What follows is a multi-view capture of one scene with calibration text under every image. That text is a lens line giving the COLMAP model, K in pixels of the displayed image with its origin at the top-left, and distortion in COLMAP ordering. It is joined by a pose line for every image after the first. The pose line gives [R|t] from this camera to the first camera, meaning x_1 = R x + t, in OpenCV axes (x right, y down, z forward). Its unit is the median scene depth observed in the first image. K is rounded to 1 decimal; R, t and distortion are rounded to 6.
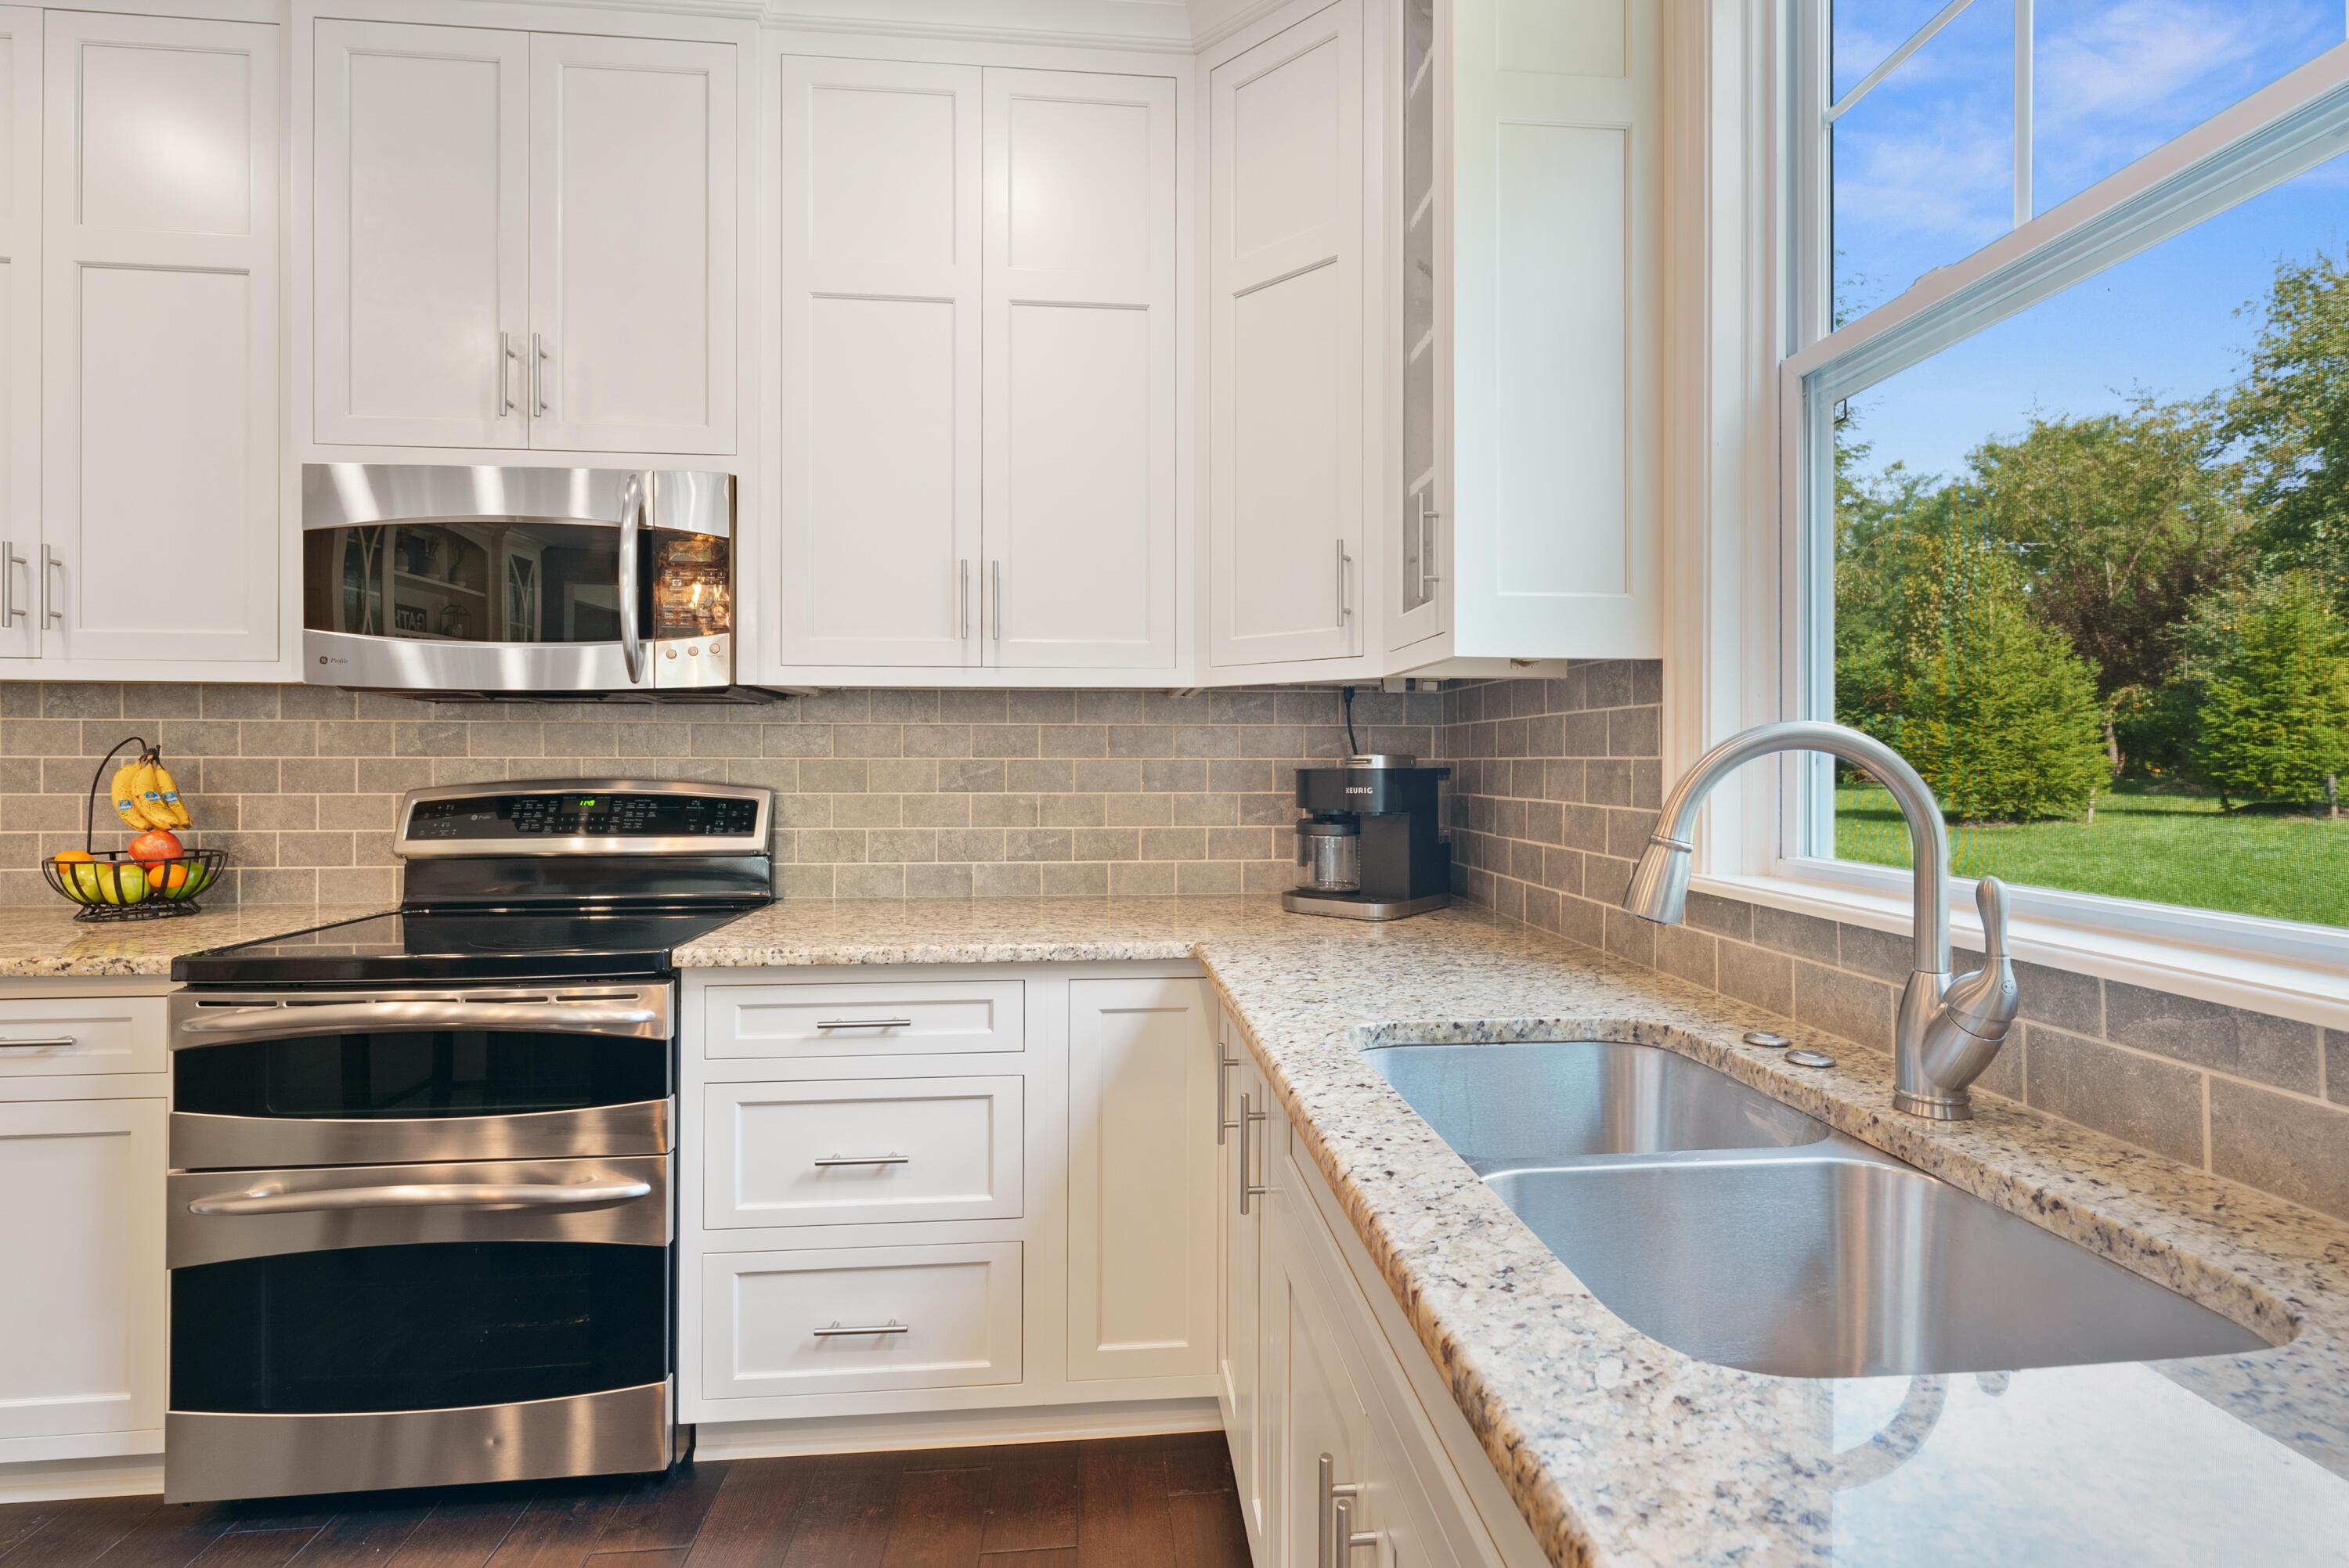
lens RADIAL K [[1082.2, 0, 1179.4], [0, 1082.2, 771.8], [0, 0, 1]] dist [-0.000032, 0.000000]
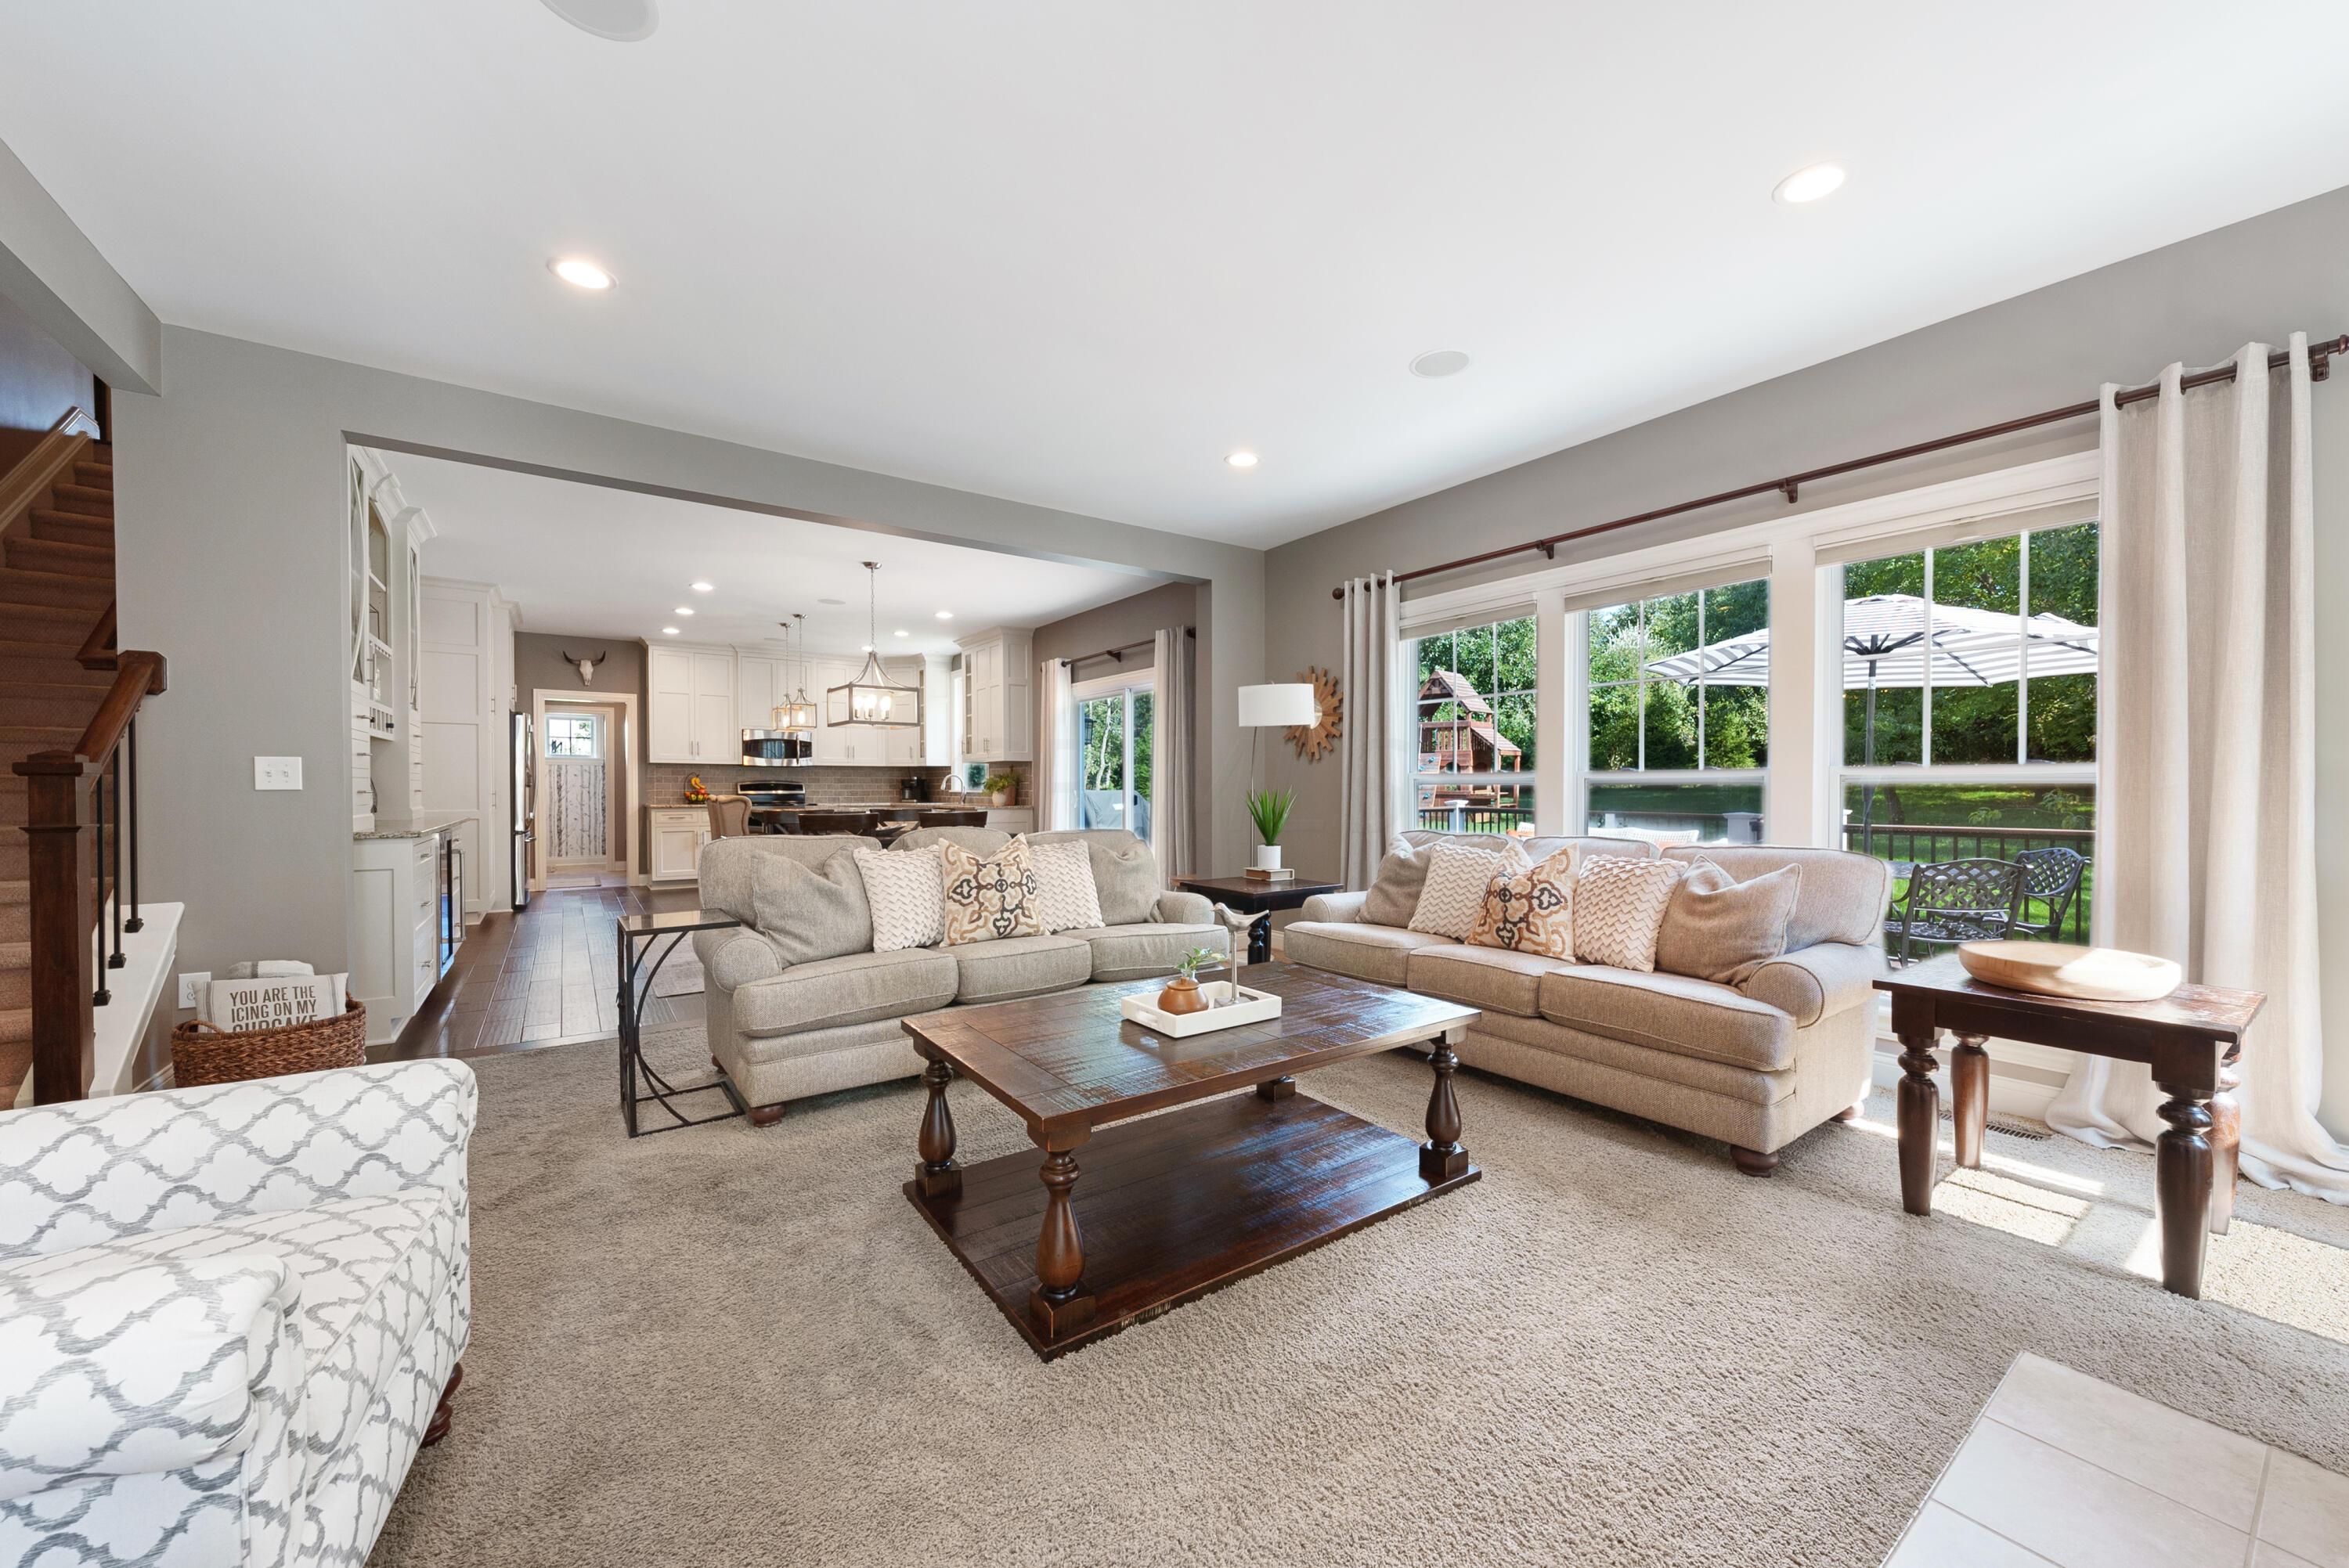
lens RADIAL K [[846.3, 0, 1169.8], [0, 846.3, 790.8], [0, 0, 1]] dist [-0.000397, -0.000019]
pose [[0.864462, -0.001571, 0.502696, -1.070557], [0.002076, 0.999998, -0.000446, 0.072289], [-0.502694, 0.001430, 0.864463, -4.254557]]
